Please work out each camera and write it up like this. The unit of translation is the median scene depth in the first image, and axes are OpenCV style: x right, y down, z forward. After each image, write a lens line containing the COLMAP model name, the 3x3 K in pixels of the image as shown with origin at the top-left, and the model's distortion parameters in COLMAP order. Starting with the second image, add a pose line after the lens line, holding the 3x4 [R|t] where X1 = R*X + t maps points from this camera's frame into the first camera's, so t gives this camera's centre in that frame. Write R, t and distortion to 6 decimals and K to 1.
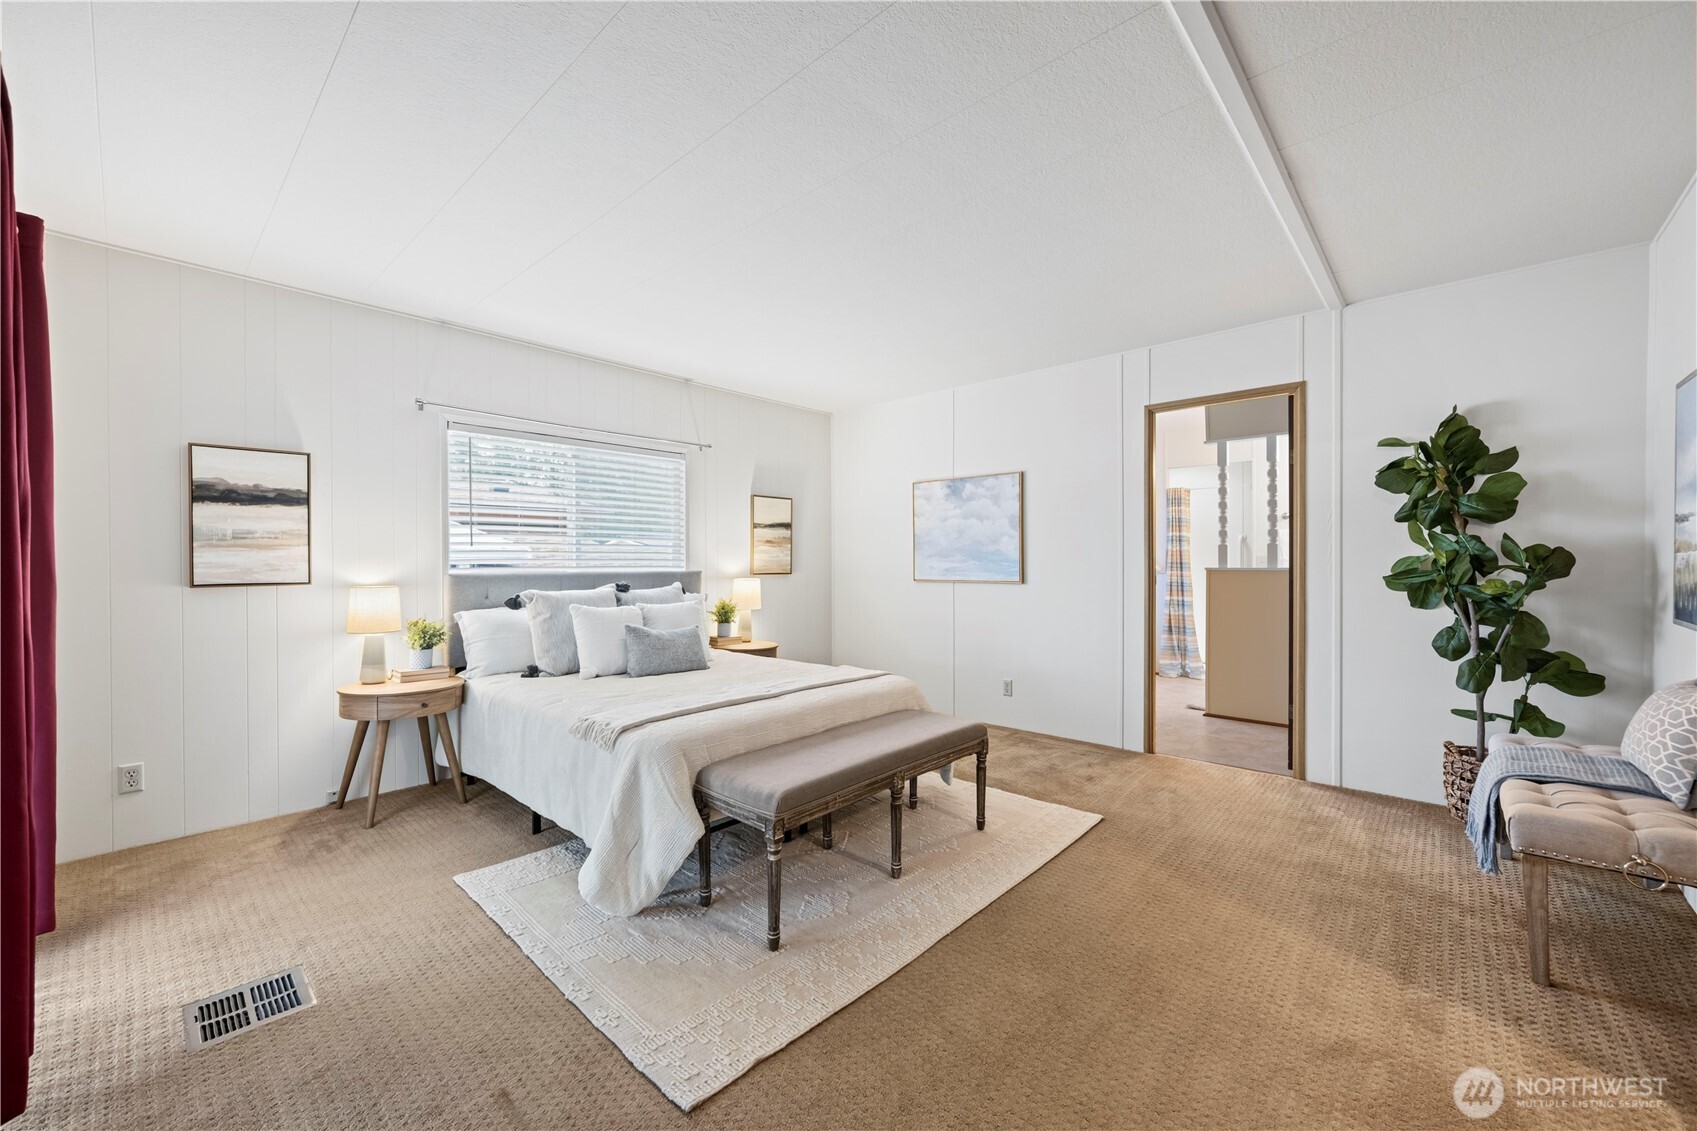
lens RADIAL K [[667.1, 0, 835.8], [0, 667.1, 563.6], [0, 0, 1]] dist [-0.000654, 0.000568]
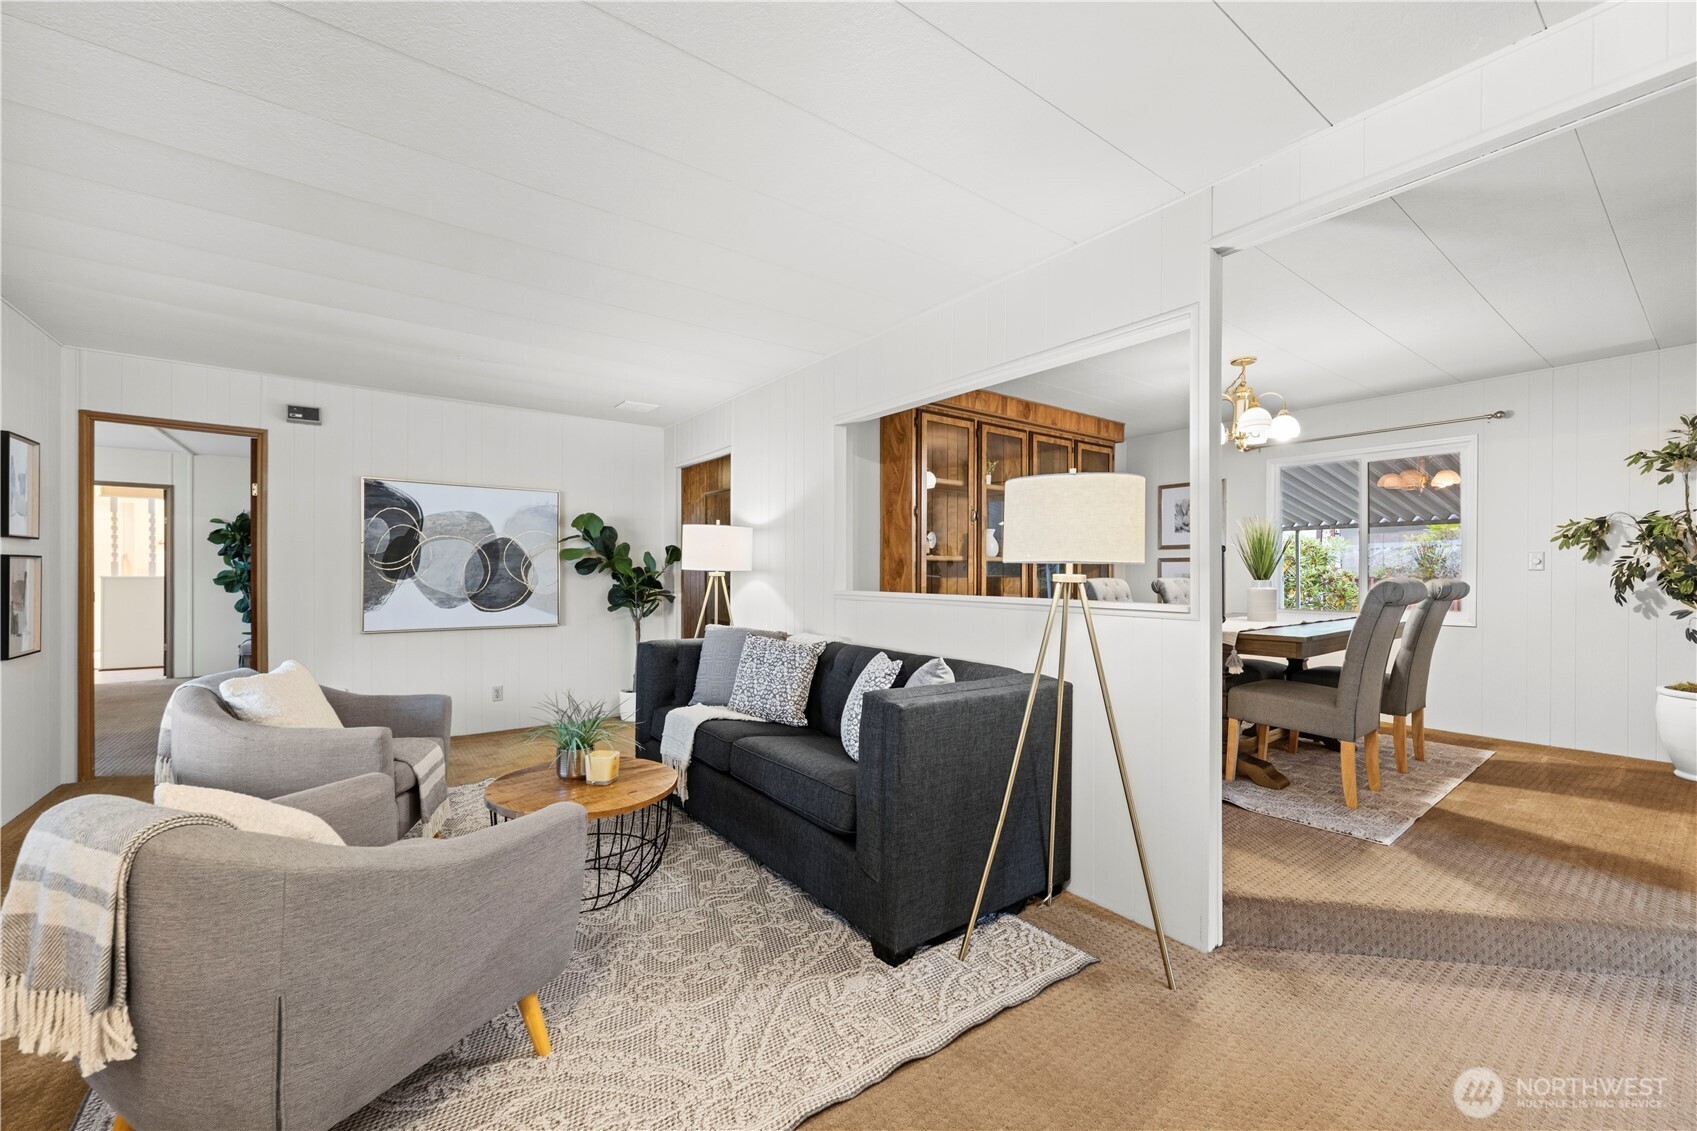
lens RADIAL K [[667.1, 0, 854.9], [0, 667.1, 576.2], [0, 0, 1]] dist [-0.000654, 0.000568]
pose [[0.172815, -0.001983, 0.984952, -1.176347], [-0.001439, 0.999996, 0.002266, 0.000914], [-0.984953, -0.001809, 0.172812, -1.749144]]
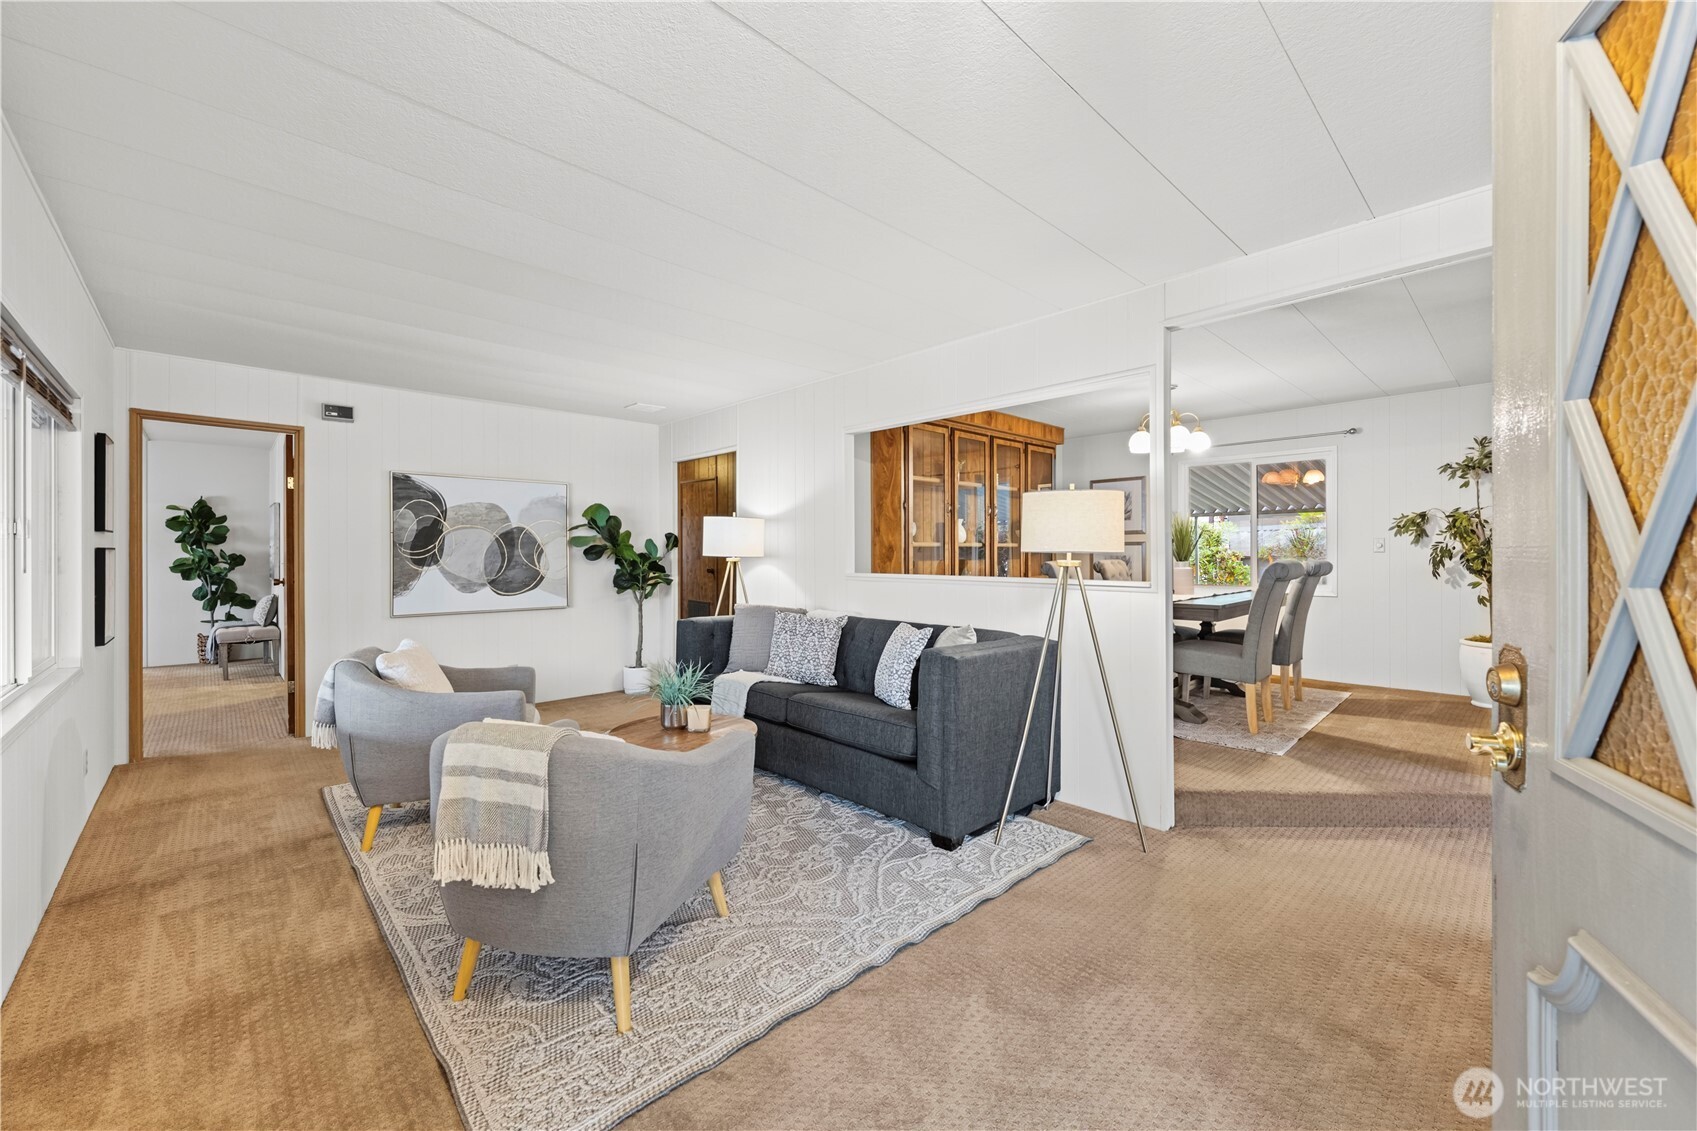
lens RADIAL K [[667.1, 0, 846.9], [0, 667.1, 554.6], [0, 0, 1]] dist [-0.000654, 0.000568]
pose [[0.055924, 0.000252, 0.998435, -1.446752], [0.005007, 0.999987, -0.000533, -0.010426], [-0.998422, 0.005029, 0.055922, -1.569716]]
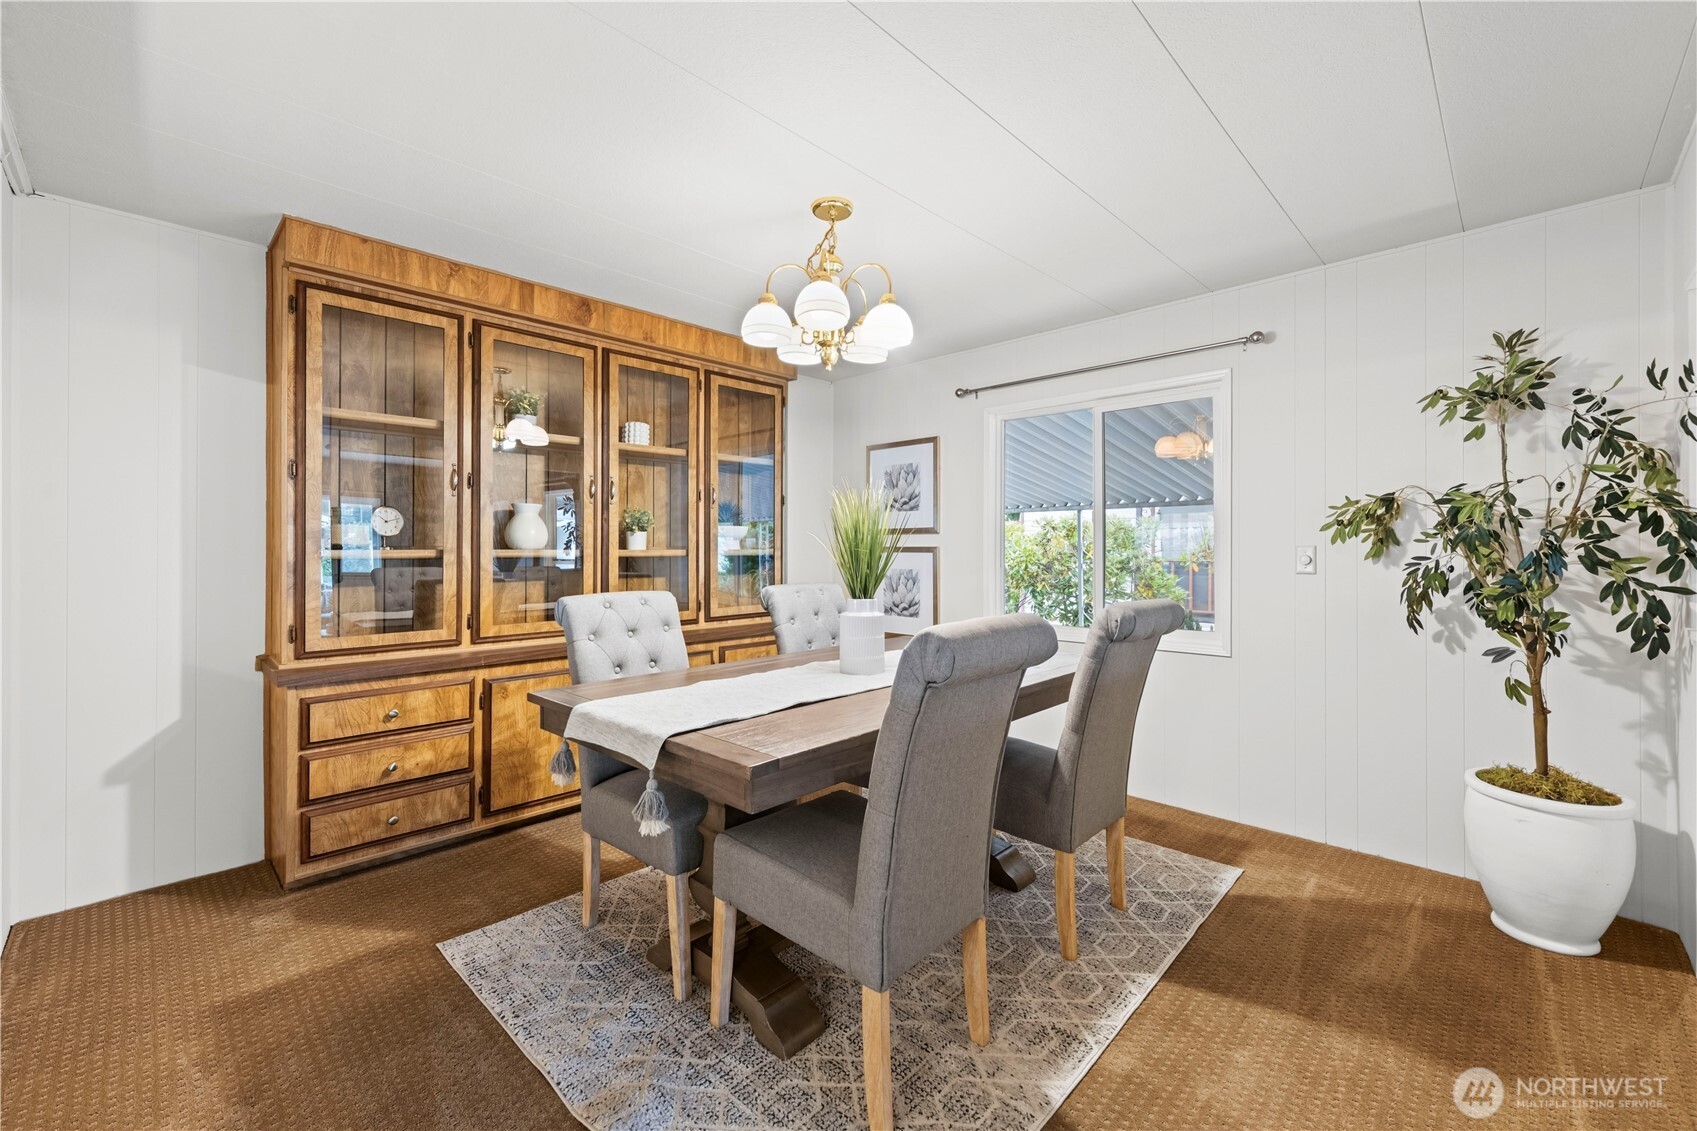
lens RADIAL K [[667.1, 0, 864.0], [0, 667.1, 544.4], [0, 0, 1]] dist [-0.000654, 0.000568]
pose [[0.025737, 0.007586, 0.999640, -0.464013], [-0.000820, 0.999971, -0.007567, -0.044614], [-0.999668, -0.000625, 0.025743, -2.348693]]
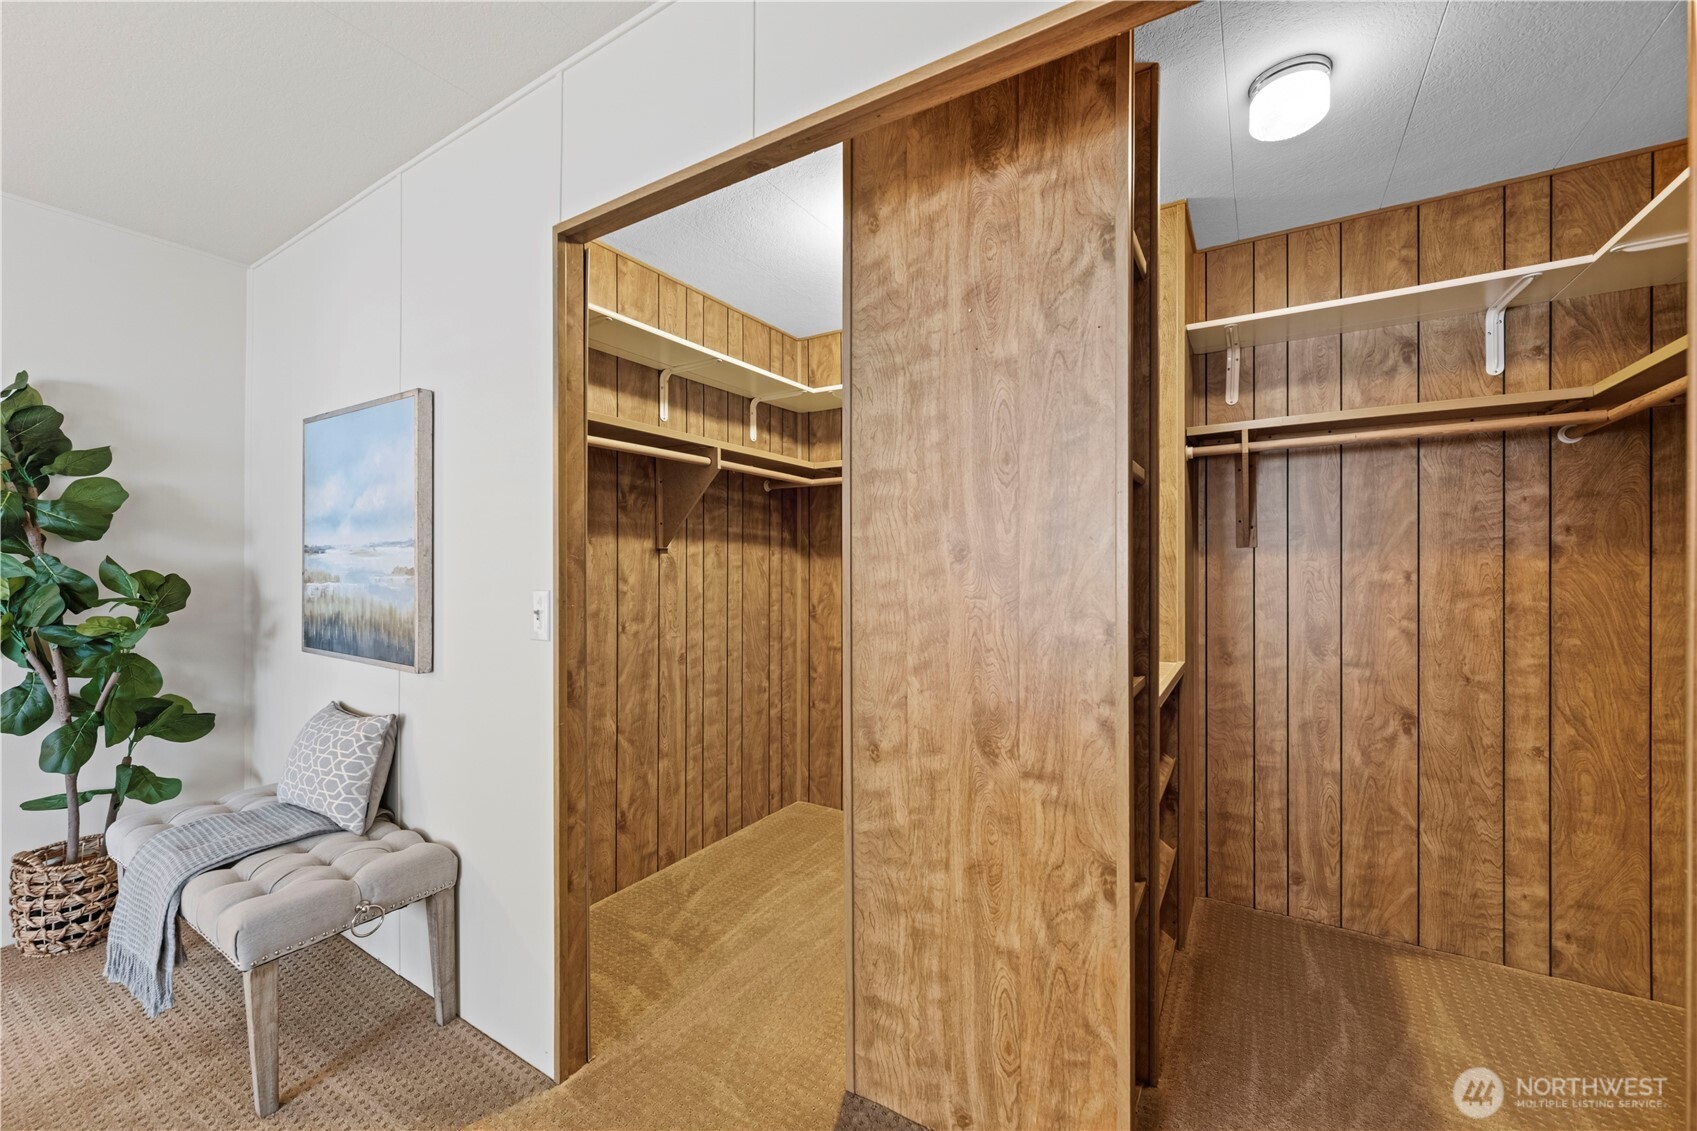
lens RADIAL K [[667.1, 0, 842.8], [0, 667.1, 567.4], [0, 0, 1]] dist [-0.000654, 0.000568]
pose [[-0.193051, -0.000062, 0.981189, 0.072458], [0.003514, 0.999994, 0.000754, -0.029436], [-0.981182, 0.003594, -0.193050, 0.304312]]
